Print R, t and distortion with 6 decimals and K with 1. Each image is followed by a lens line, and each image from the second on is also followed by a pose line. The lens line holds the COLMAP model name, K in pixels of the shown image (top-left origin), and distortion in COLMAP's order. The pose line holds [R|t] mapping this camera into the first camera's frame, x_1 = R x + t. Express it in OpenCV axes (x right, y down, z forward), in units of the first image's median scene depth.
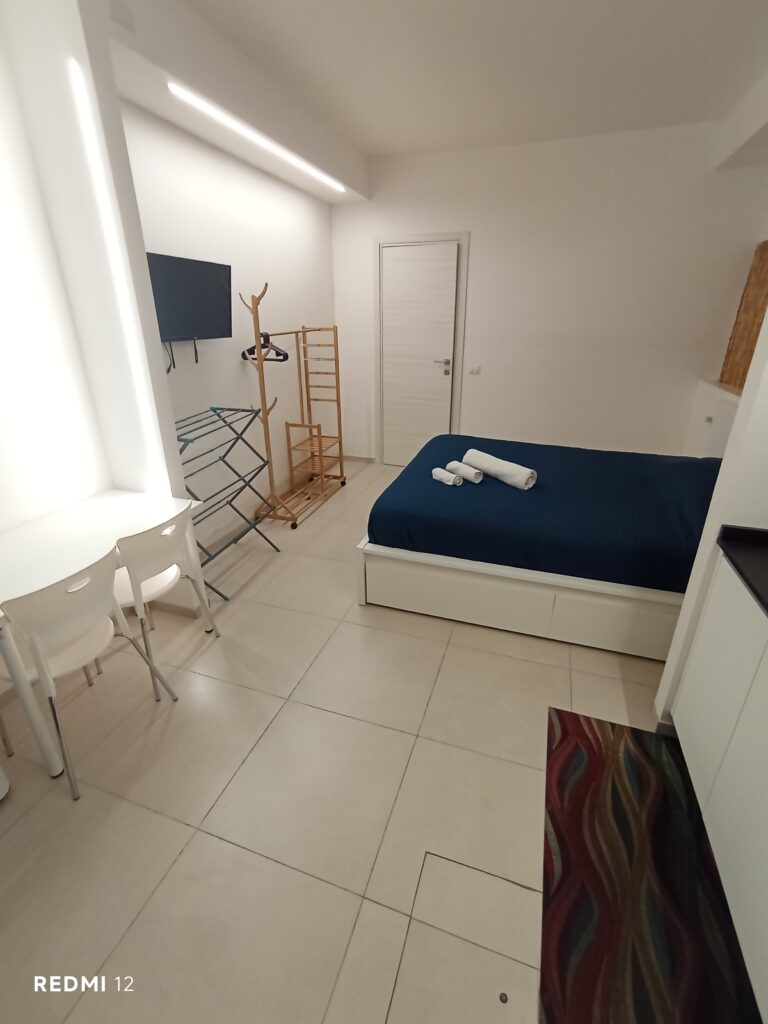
lens RADIAL K [[464.3, 0, 385.8], [0, 464.3, 500.8], [0, 0, 1]] dist [-0.027646, 0.011505]
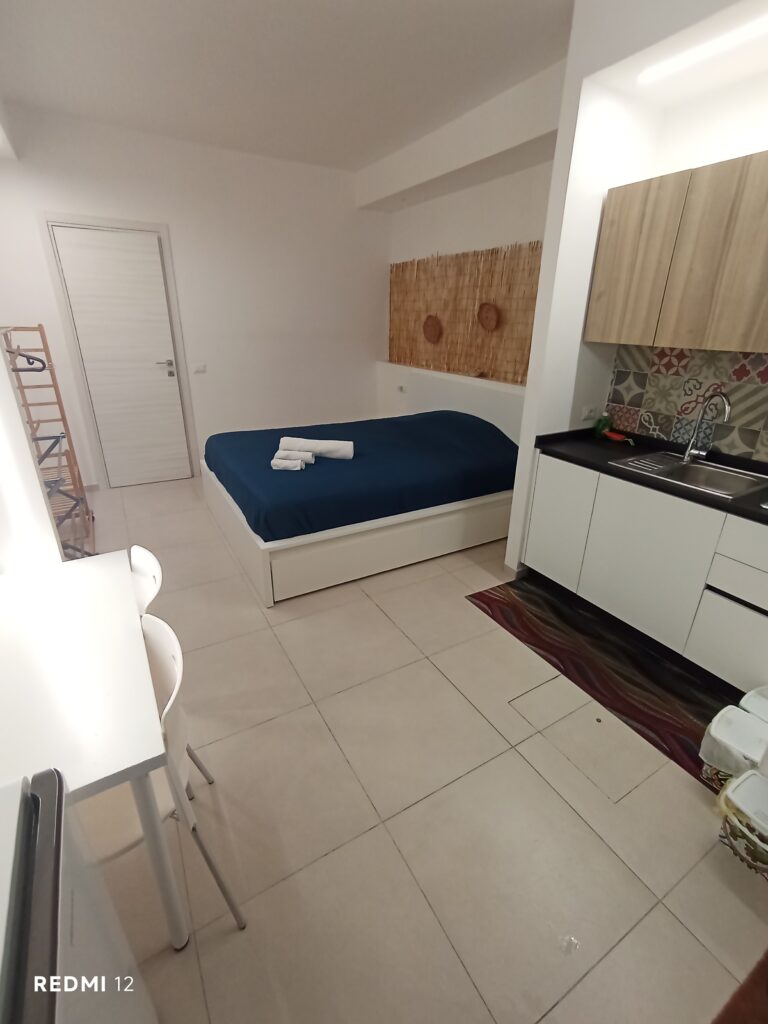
lens RADIAL K [[464.3, 0, 383.8], [0, 464.3, 504.7], [0, 0, 1]] dist [-0.027646, 0.011505]
pose [[0.664481, -0.274051, 0.695241, -0.710020], [0.267685, 0.955885, 0.120949, -0.050616], [-0.697717, 0.105737, 0.708527, 0.154663]]
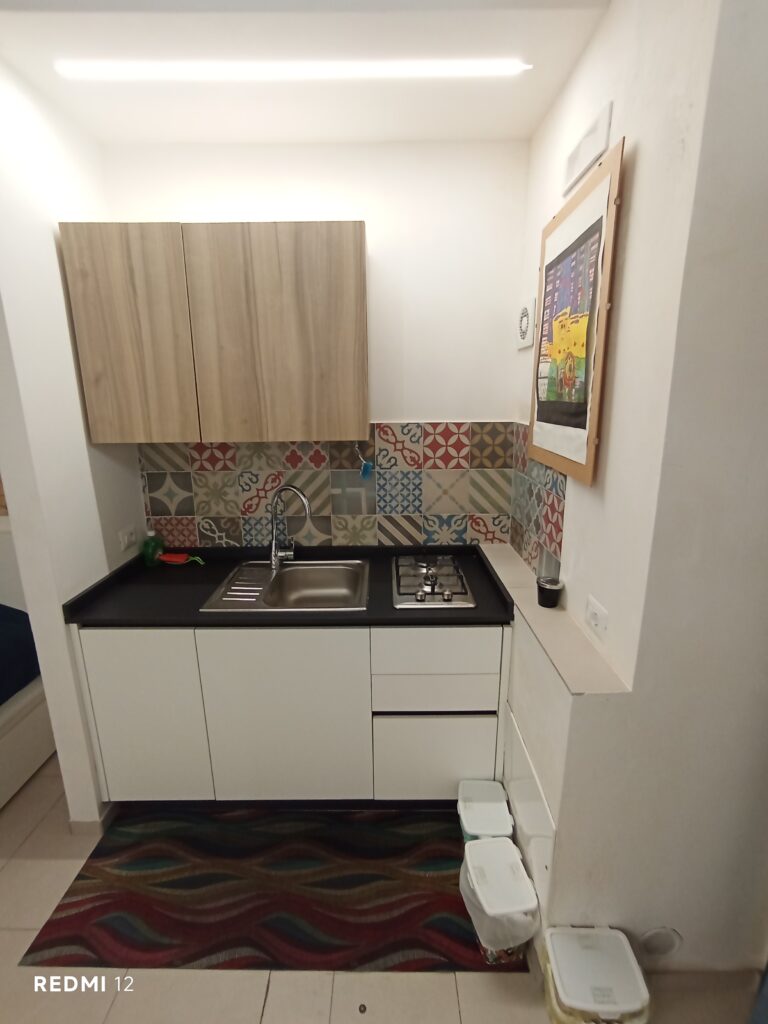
lens RADIAL K [[464.3, 0, 388.8], [0, 464.3, 501.7], [0, 0, 1]] dist [-0.027646, 0.011505]
pose [[-0.321645, -0.216379, 0.921805, -0.288504], [0.357174, 0.873891, 0.329760, -0.171057], [-0.876910, 0.435310, -0.203798, 0.370958]]
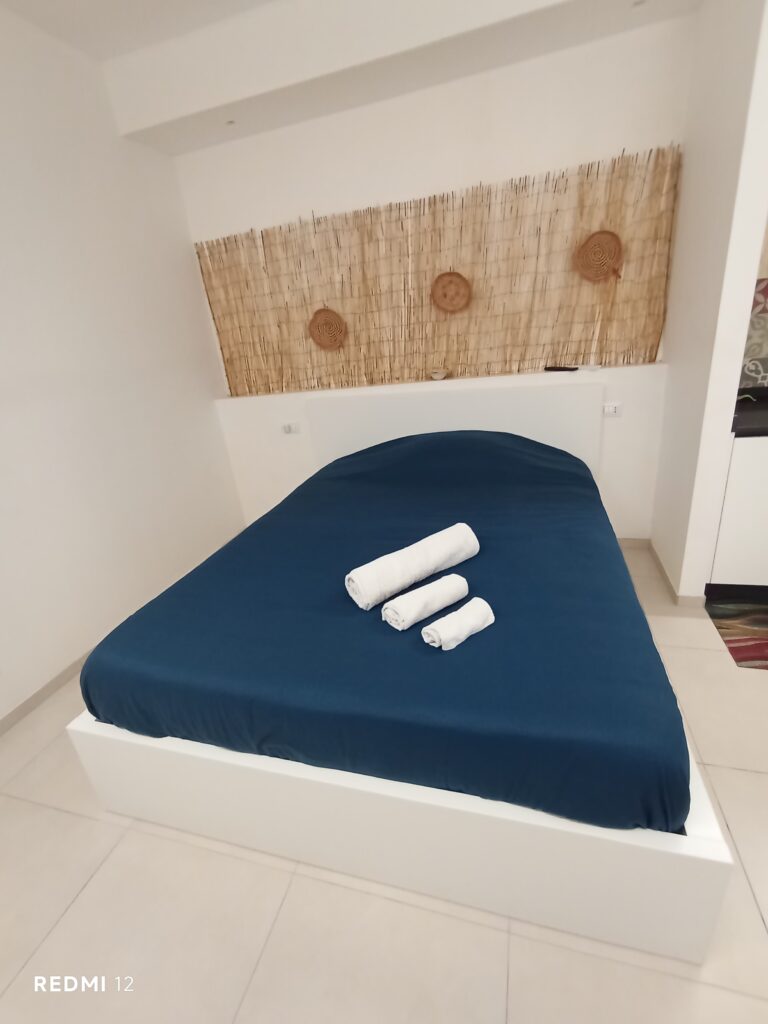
lens RADIAL K [[464.3, 0, 381.5], [0, 464.3, 502.3], [0, 0, 1]] dist [-0.027646, 0.011505]
pose [[-0.039749, -0.366588, 0.929534, -0.368405], [0.480175, 0.808805, 0.339509, -0.496053], [-0.876272, 0.459834, 0.143877, 1.363343]]
